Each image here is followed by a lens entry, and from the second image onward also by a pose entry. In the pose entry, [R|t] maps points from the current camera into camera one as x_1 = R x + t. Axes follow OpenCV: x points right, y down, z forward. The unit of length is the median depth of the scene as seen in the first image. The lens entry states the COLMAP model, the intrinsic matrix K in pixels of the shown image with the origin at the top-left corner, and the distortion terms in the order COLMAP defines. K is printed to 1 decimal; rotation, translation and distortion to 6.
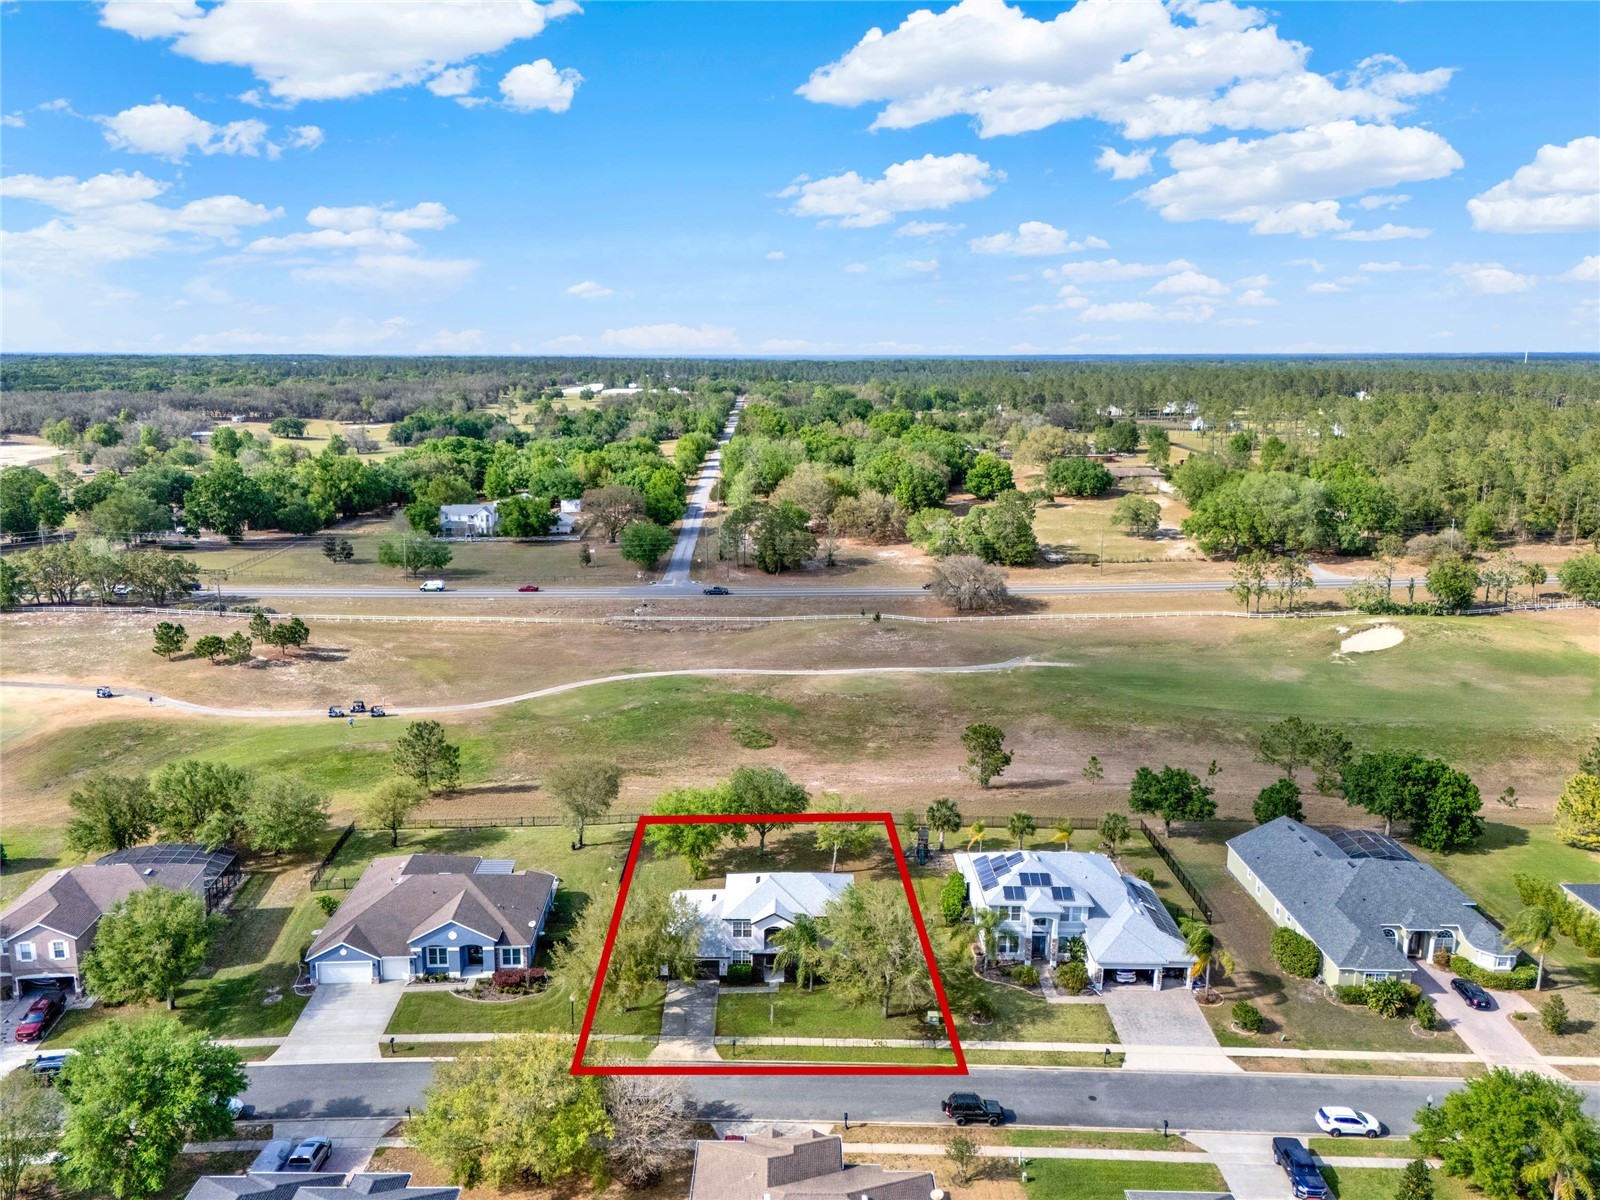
lens RADIAL K [[1183.4, 0, 767.3], [0, 1183.4, 543.2], [0, 0, 1]] dist [0.100210, -0.162223]
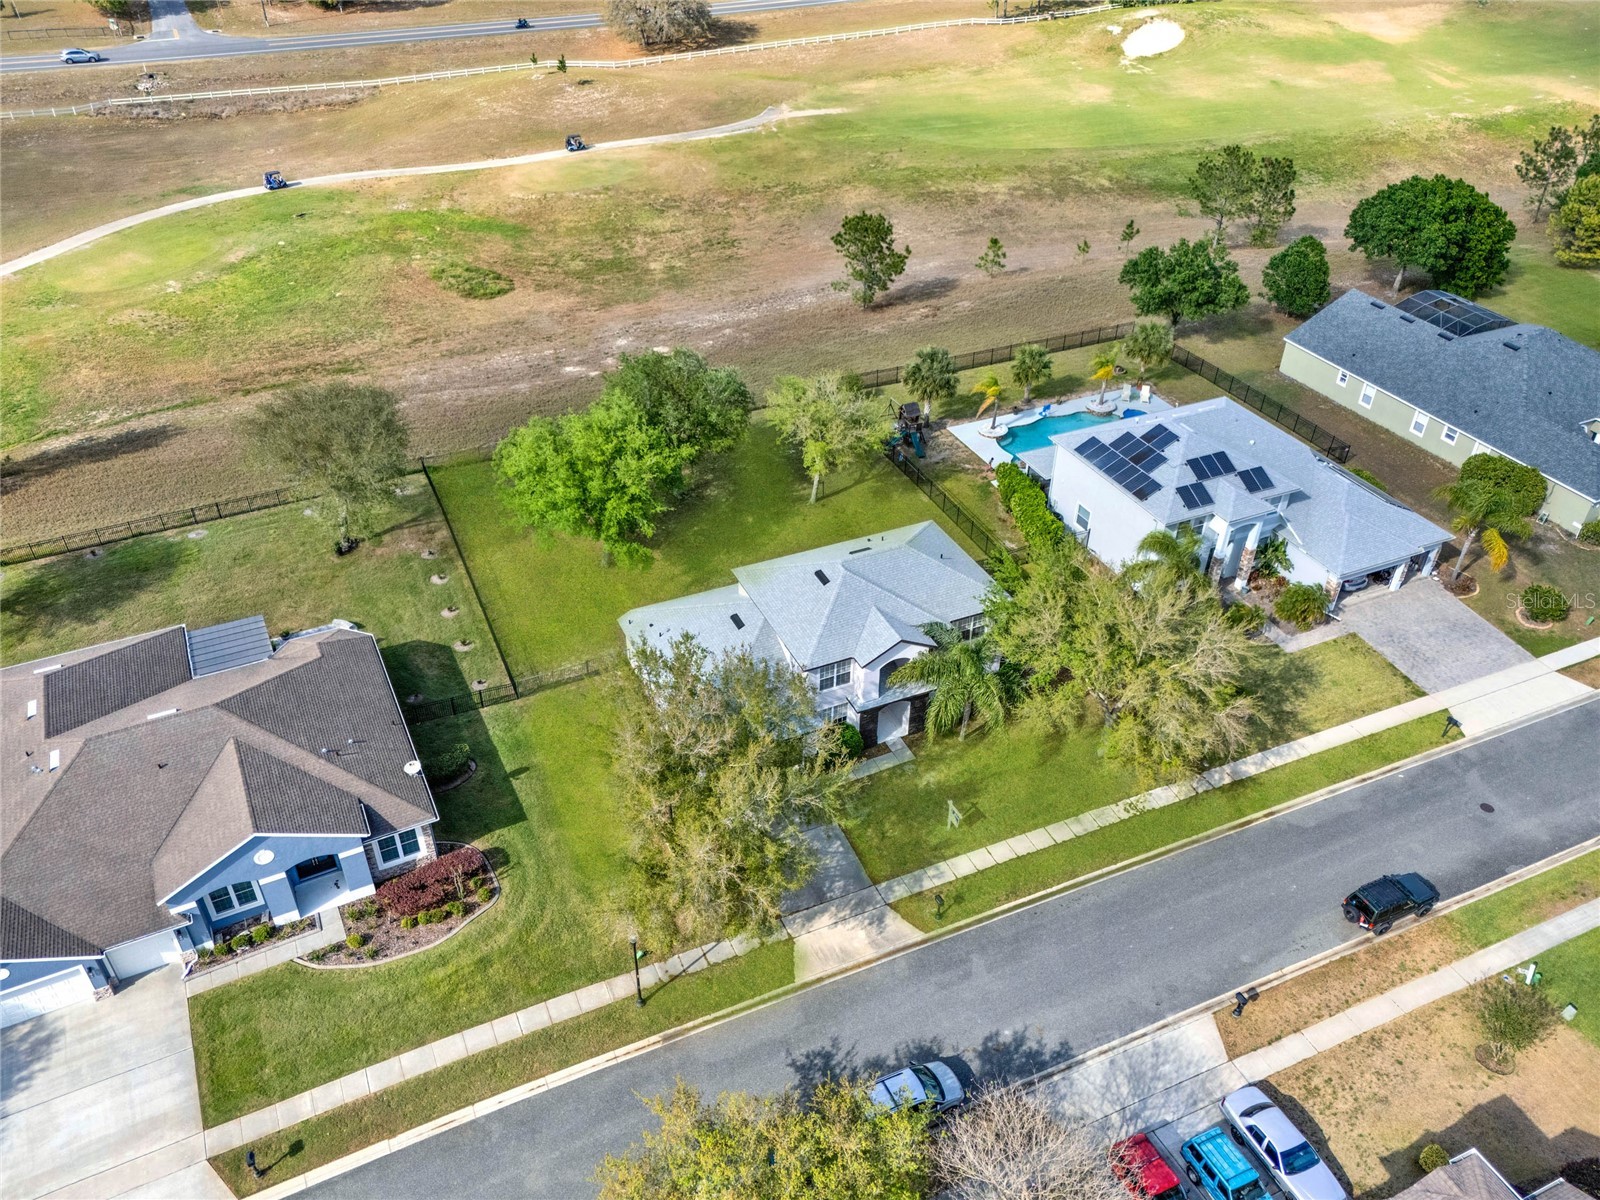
lens RADIAL K [[1205.3, 0, 798.4], [0, 1205.3, 580.2], [0, 0, 1]] dist [0.055573, -0.041723]
pose [[0.902525, -0.238823, 0.358347, -0.218224], [0.055541, 0.889735, 0.453086, 0.037856], [-0.427041, -0.389019, 0.816272, 0.574469]]
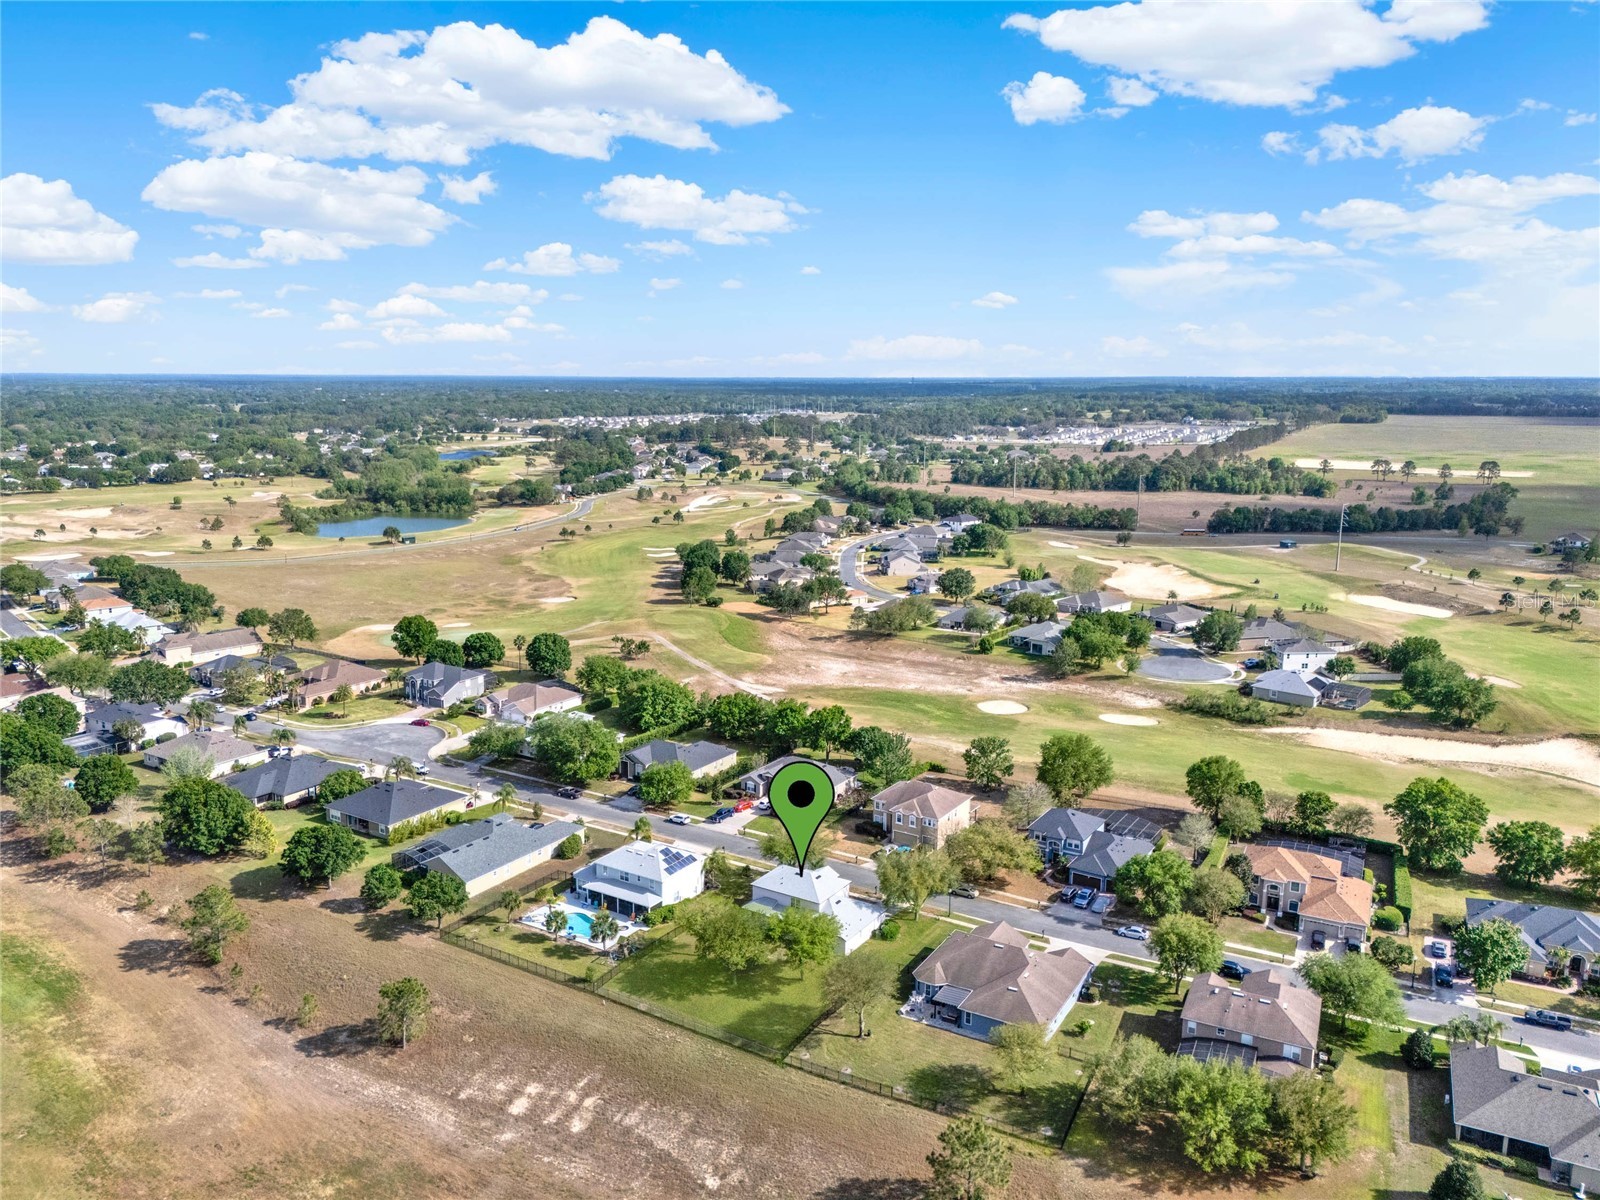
lens RADIAL K [[1193.0, 0, 782.9], [0, 1193.0, 557.1], [0, 0, 1]] dist [0.150945, -0.308199]
pose [[-0.846969, -0.079481, 0.525668, -0.804802], [0.083288, 0.956716, 0.278851, -0.598762], [-0.525078, 0.279960, -0.803689, 2.257838]]
